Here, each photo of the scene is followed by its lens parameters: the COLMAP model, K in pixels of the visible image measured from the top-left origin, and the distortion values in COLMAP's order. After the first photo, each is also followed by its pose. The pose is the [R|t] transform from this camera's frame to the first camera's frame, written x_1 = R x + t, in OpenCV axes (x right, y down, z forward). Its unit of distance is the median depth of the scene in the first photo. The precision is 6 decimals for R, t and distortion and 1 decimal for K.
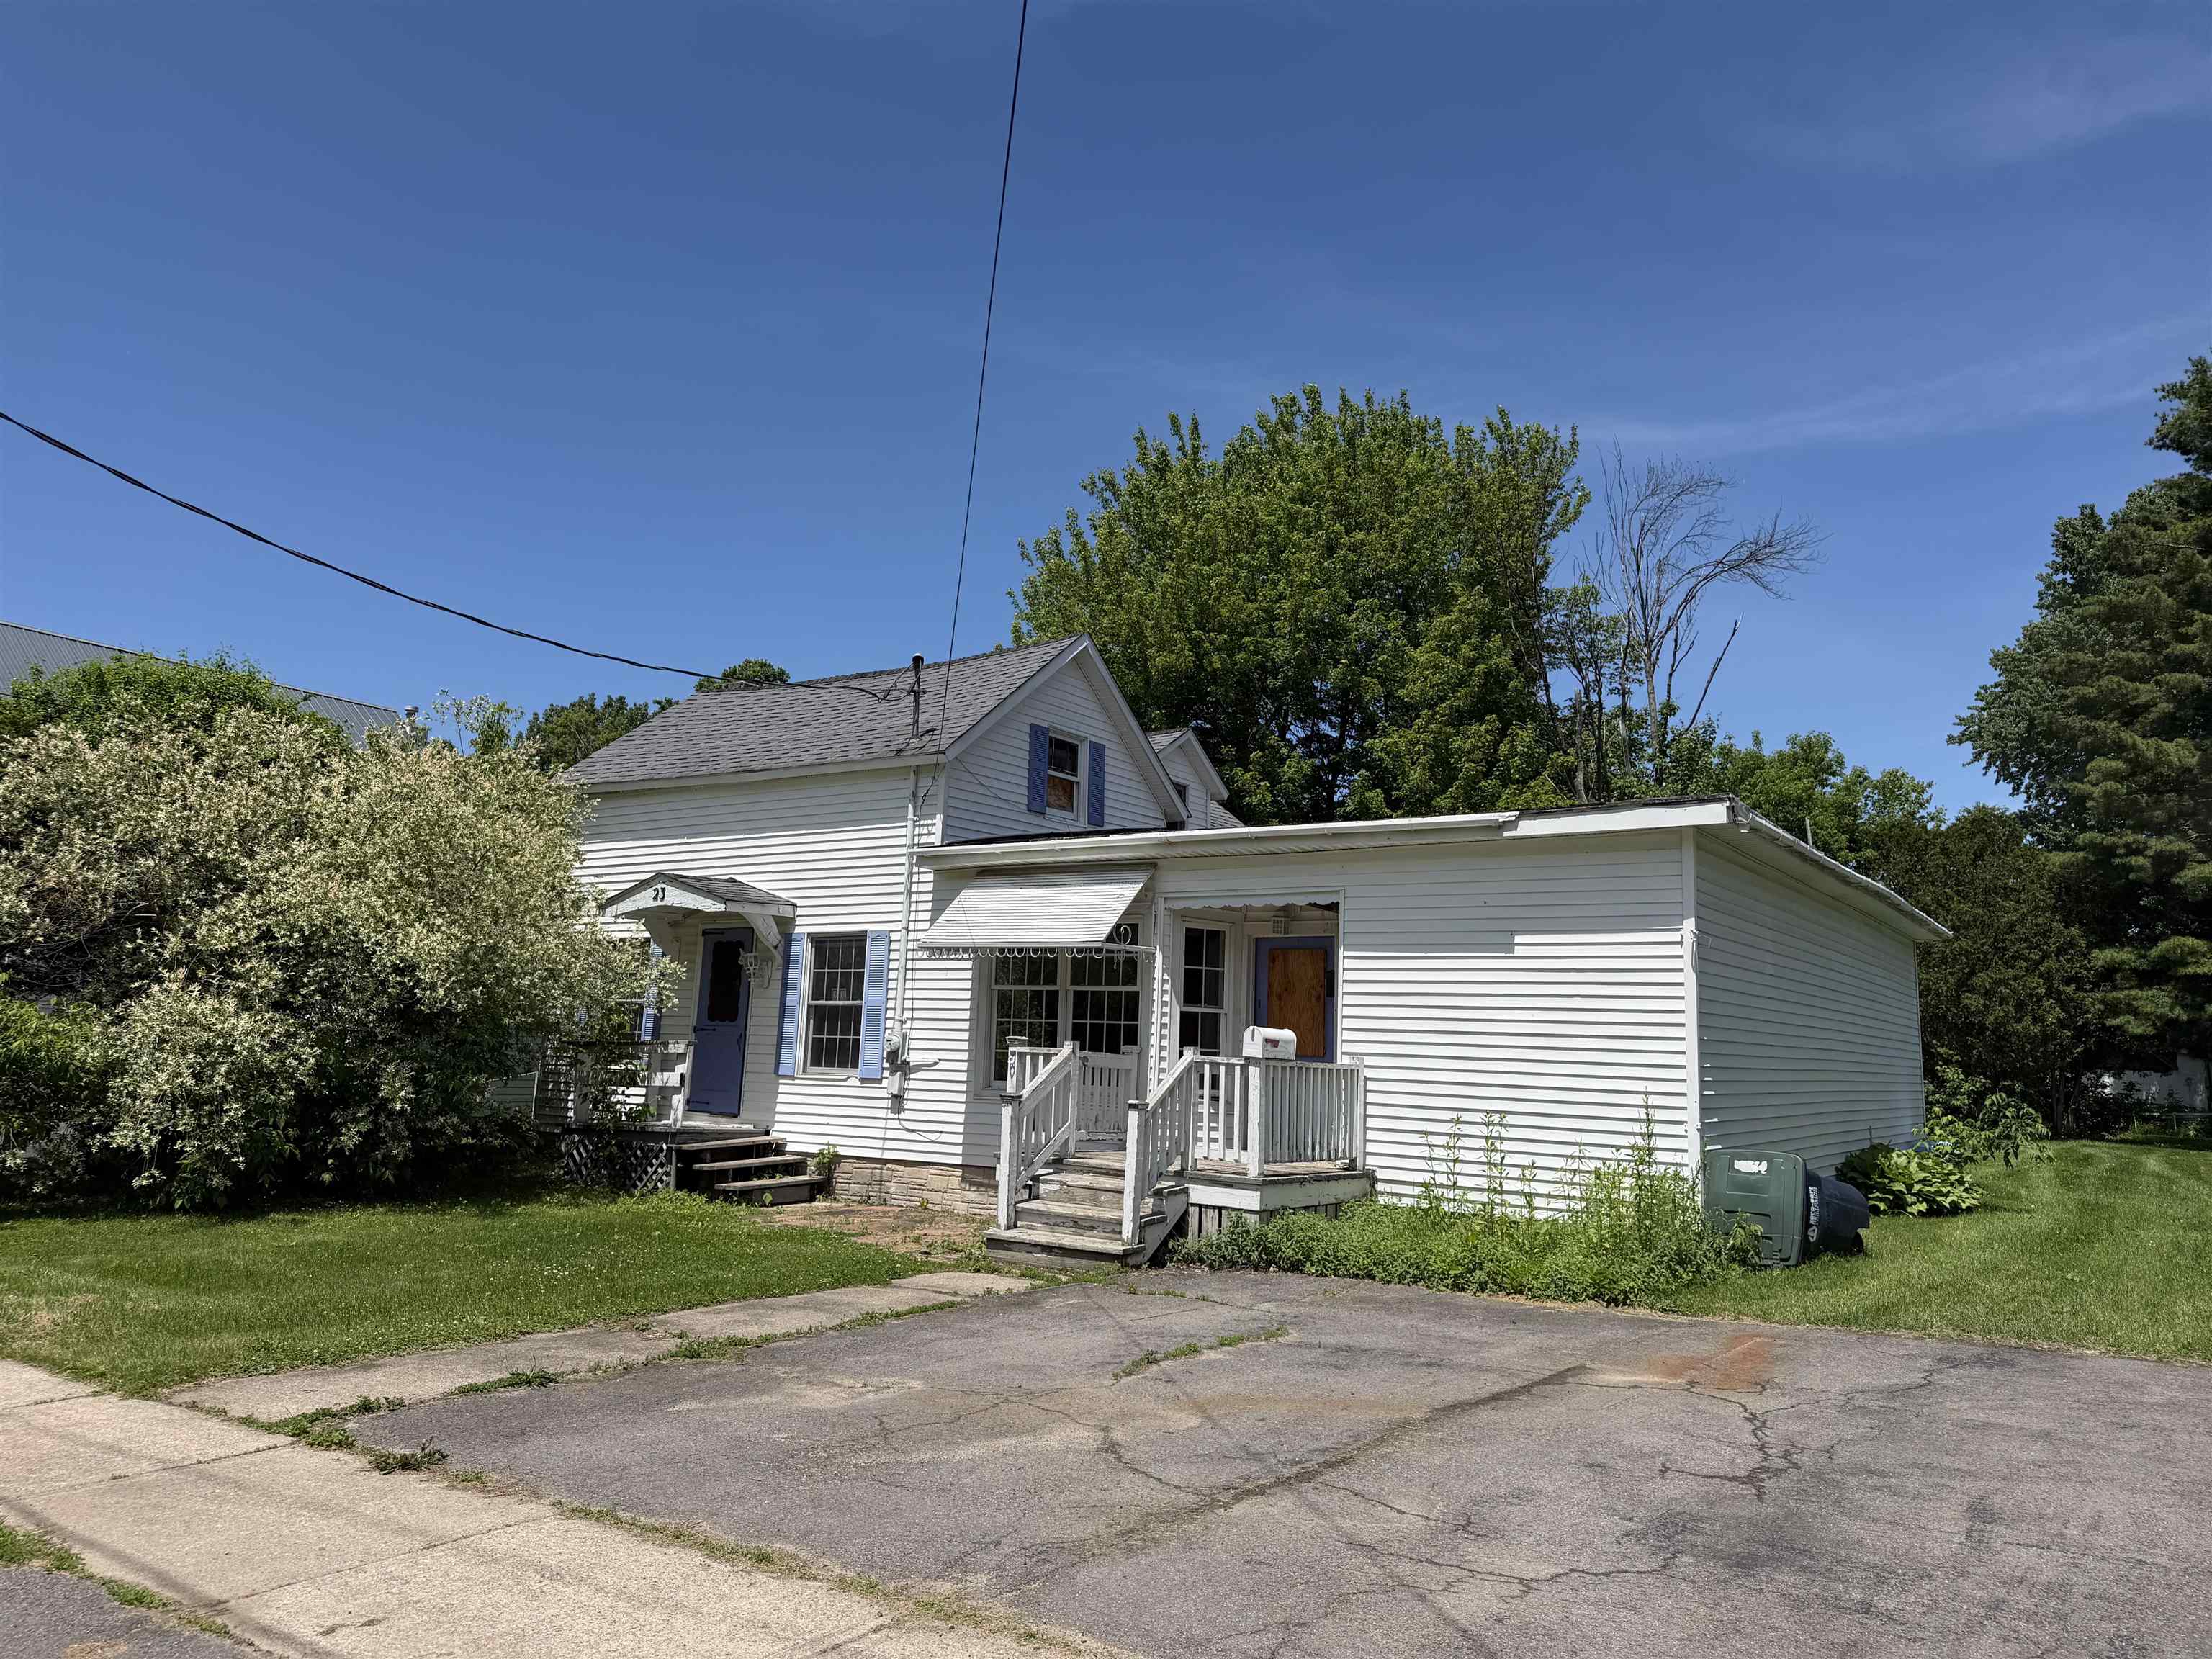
lens RADIAL K [[1529.8, 0, 1106.0], [0, 1529.8, 829.5], [0, 0, 1]] dist [0.148588, -0.187587]
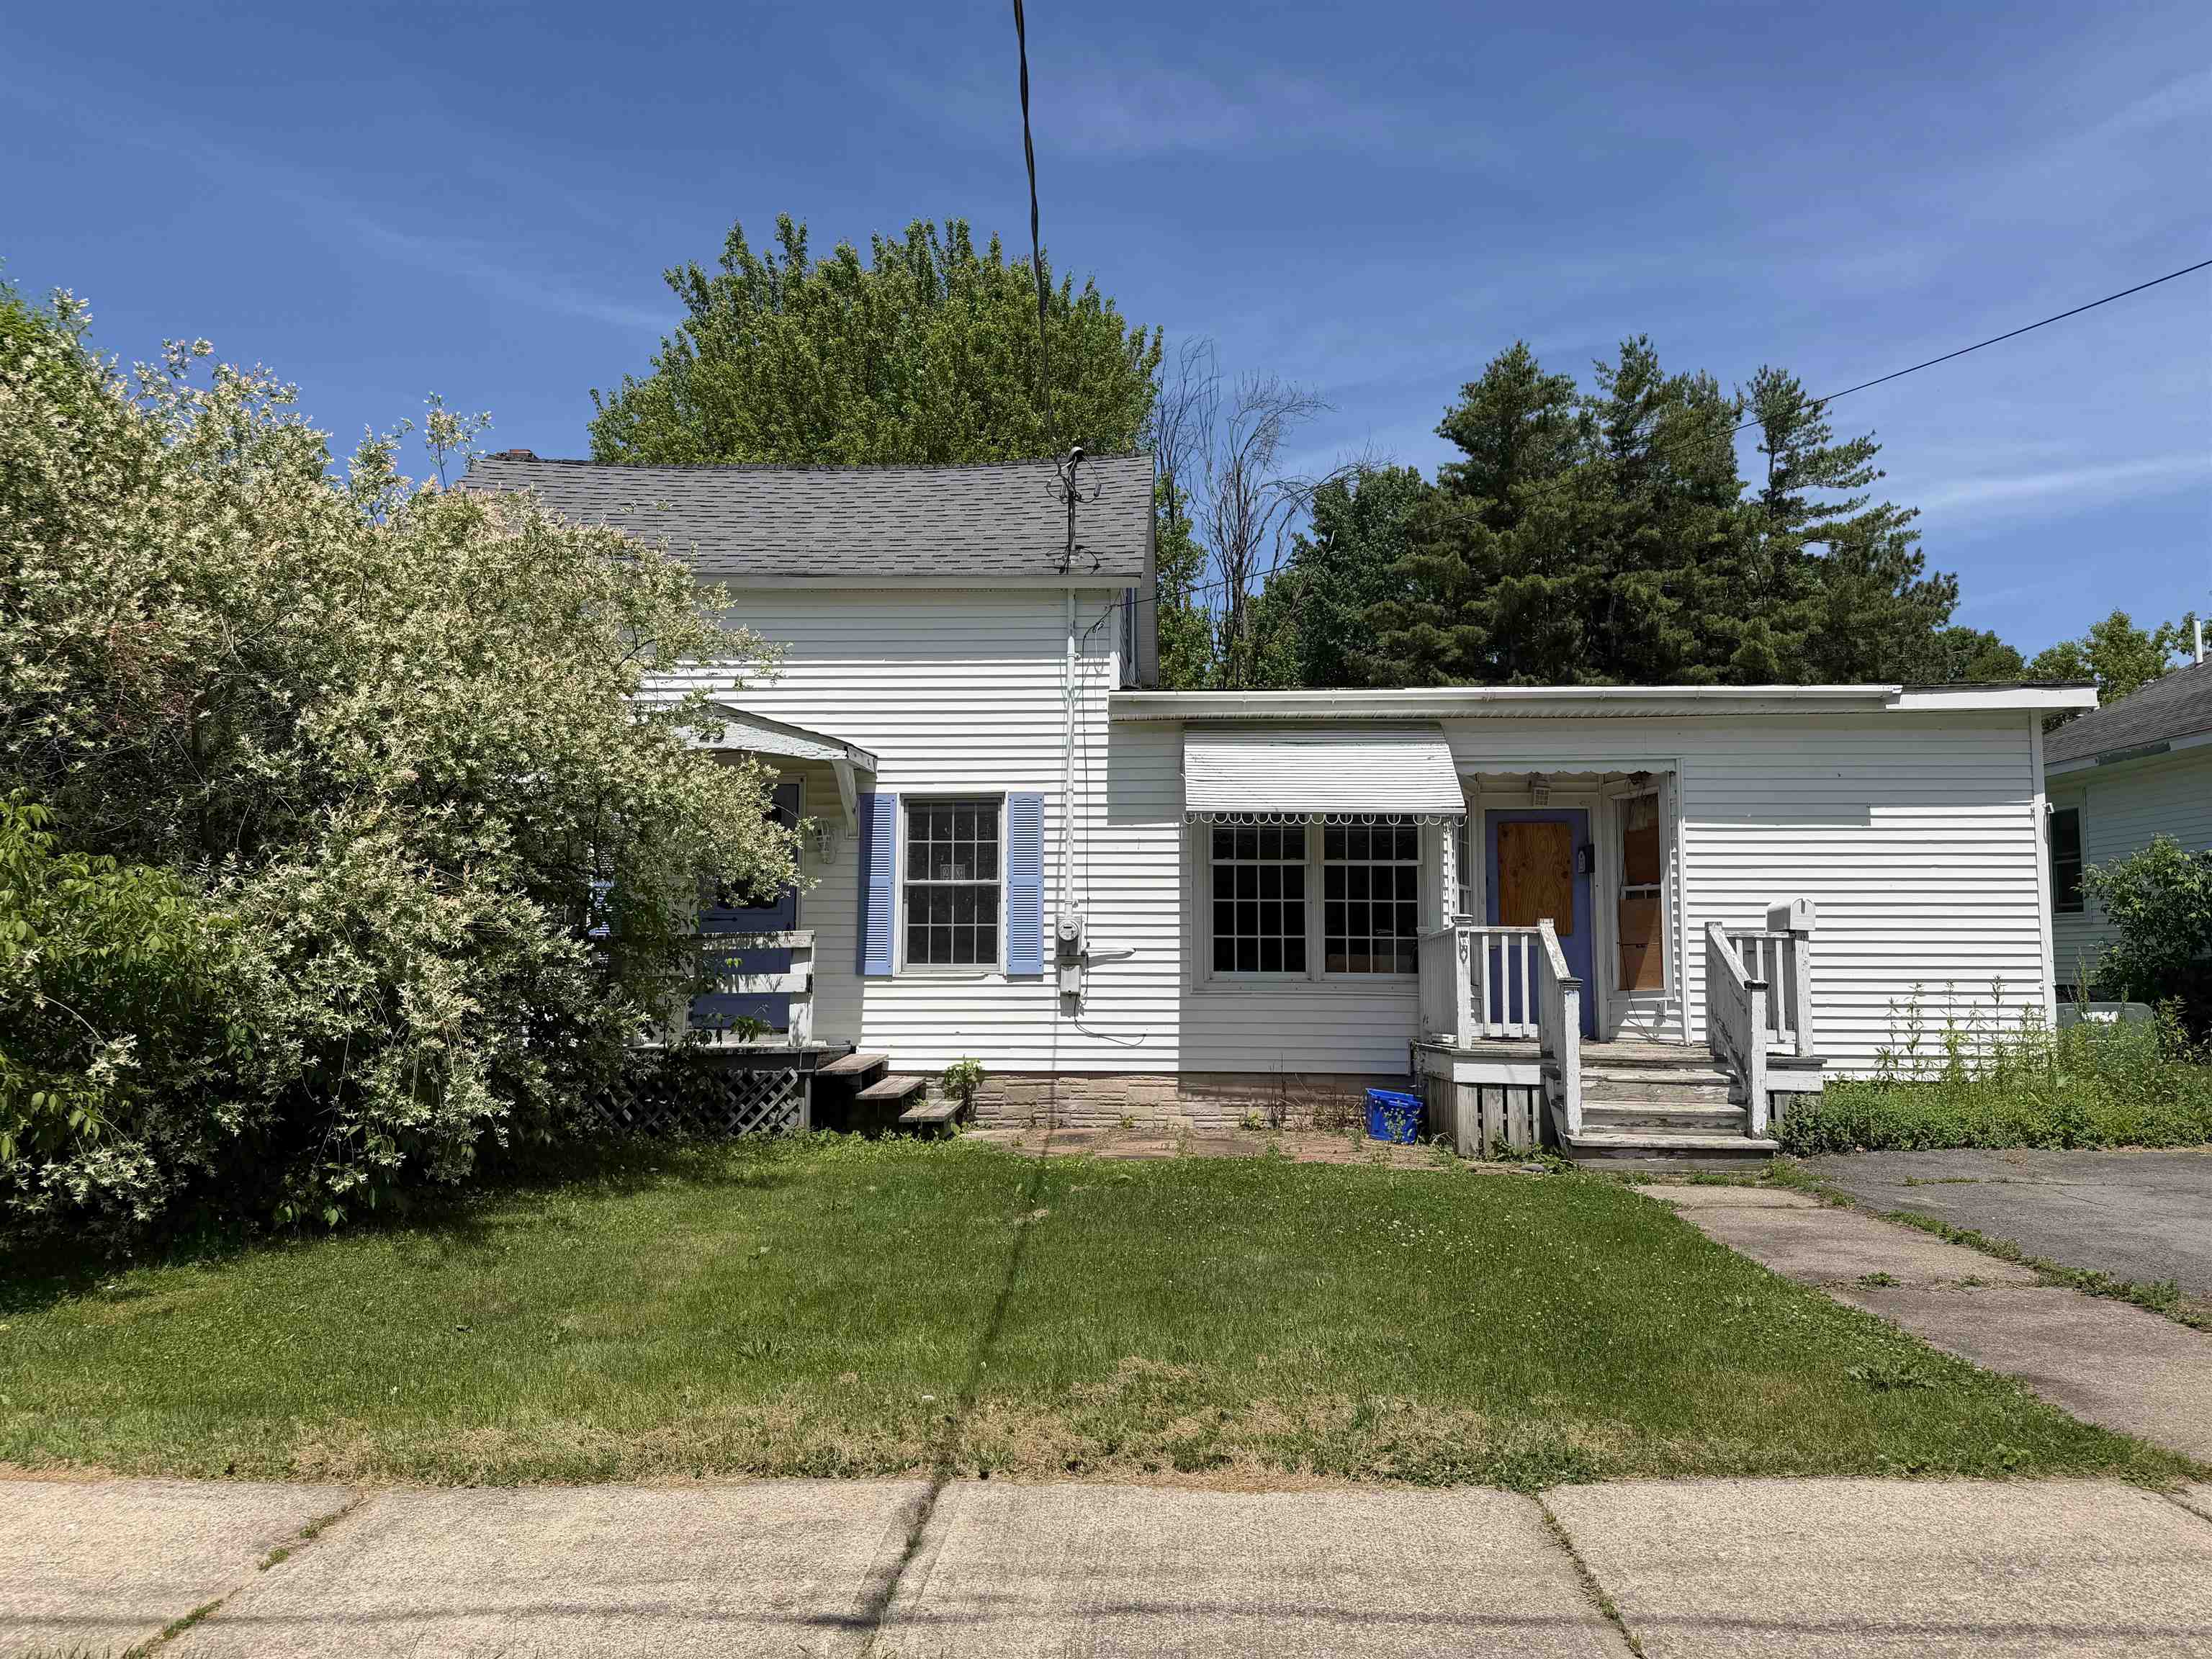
lens RADIAL K [[1529.8, 0, 1106.0], [0, 1529.8, 829.5], [0, 0, 1]] dist [0.148588, -0.187587]
pose [[0.849654, 0.017628, 0.527046, -0.542422], [-0.050706, 0.997541, 0.048379, 0.045350], [-0.524897, -0.067830, 0.848459, 0.305714]]
